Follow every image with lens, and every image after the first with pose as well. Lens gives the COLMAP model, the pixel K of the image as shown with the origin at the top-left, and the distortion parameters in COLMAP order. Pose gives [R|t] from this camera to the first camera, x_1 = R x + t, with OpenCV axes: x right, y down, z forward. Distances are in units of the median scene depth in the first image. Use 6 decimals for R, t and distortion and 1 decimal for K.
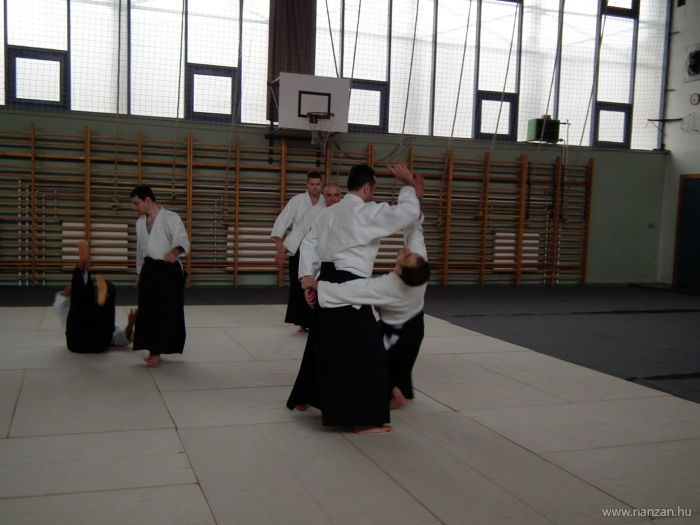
lens RADIAL K [[773.2, 0, 349.4], [0, 773.2, 262.1], [0, 0, 1]] dist [0.082356, -0.187830]
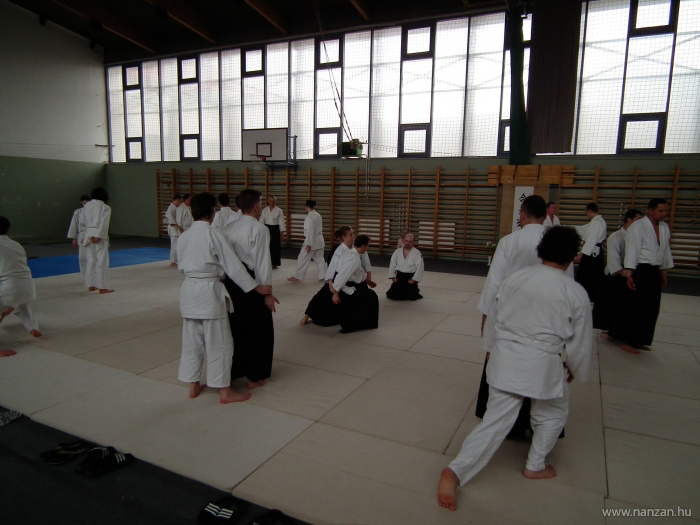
lens RADIAL K [[483.2, 0, 344.9], [0, 483.2, 267.2], [0, 0, 1]] dist [-0.002759, -0.001731]
pose [[0.704520, 0.078499, -0.705329, 0.471370], [-0.056186, 0.996914, 0.054829, 0.003052], [0.707456, 0.001002, 0.706756, 0.173380]]
